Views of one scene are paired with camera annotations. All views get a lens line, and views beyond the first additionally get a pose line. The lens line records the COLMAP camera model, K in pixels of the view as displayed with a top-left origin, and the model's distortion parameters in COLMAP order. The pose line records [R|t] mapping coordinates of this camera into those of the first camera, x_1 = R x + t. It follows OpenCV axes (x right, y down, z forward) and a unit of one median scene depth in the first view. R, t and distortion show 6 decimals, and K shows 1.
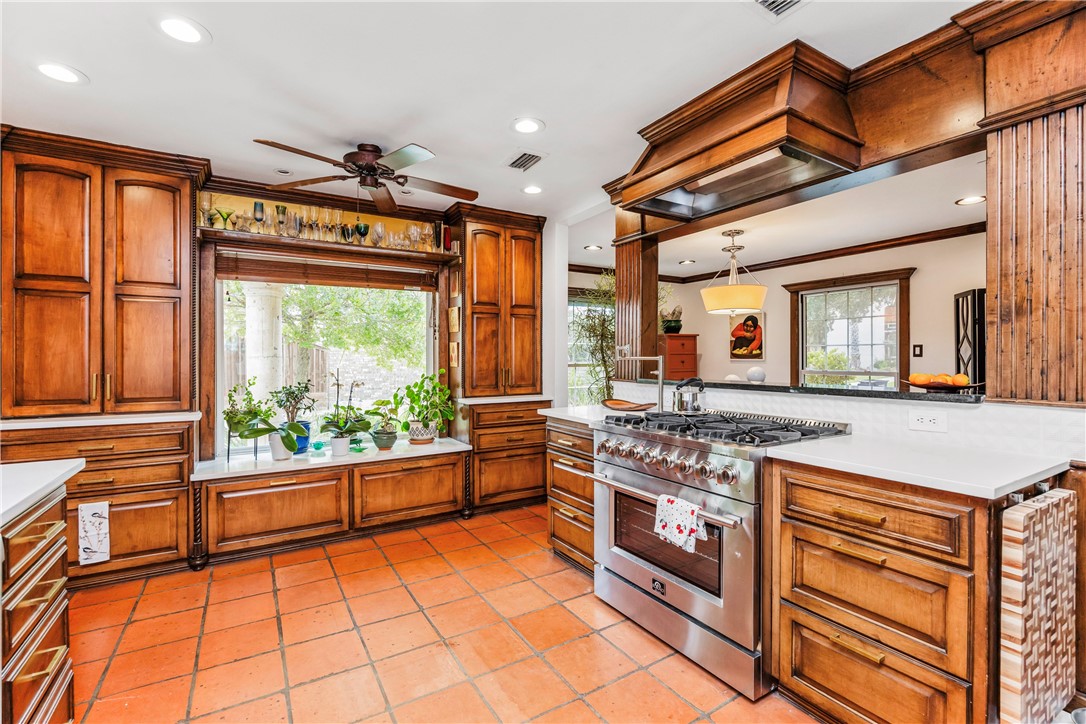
lens RADIAL K [[491.2, 0, 545.2], [0, 491.2, 355.9], [0, 0, 1]] dist [0.000574, 0.000162]
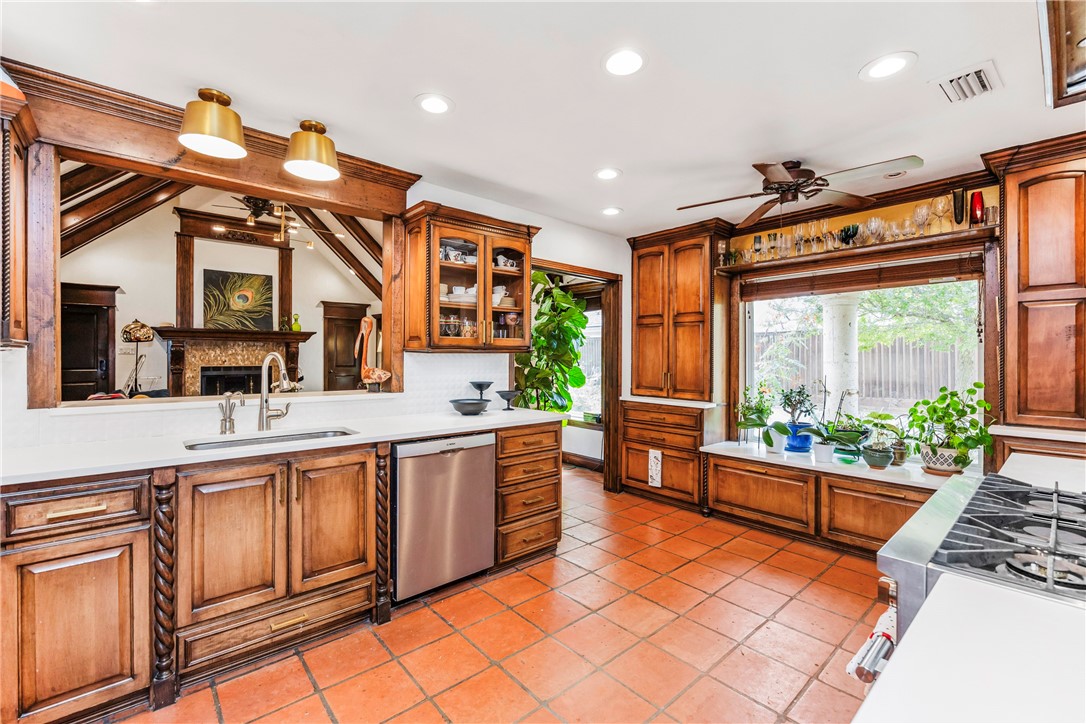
lens RADIAL K [[466.6, 0, 541.8], [0, 466.6, 351.8], [0, 0, 1]] dist [-0.000256, 0.000057]
pose [[0.174227, -0.007740, -0.984675, 0.493390], [-0.000478, 0.999968, -0.007945, -0.018184], [0.984705, 0.001854, 0.174218, 0.299770]]
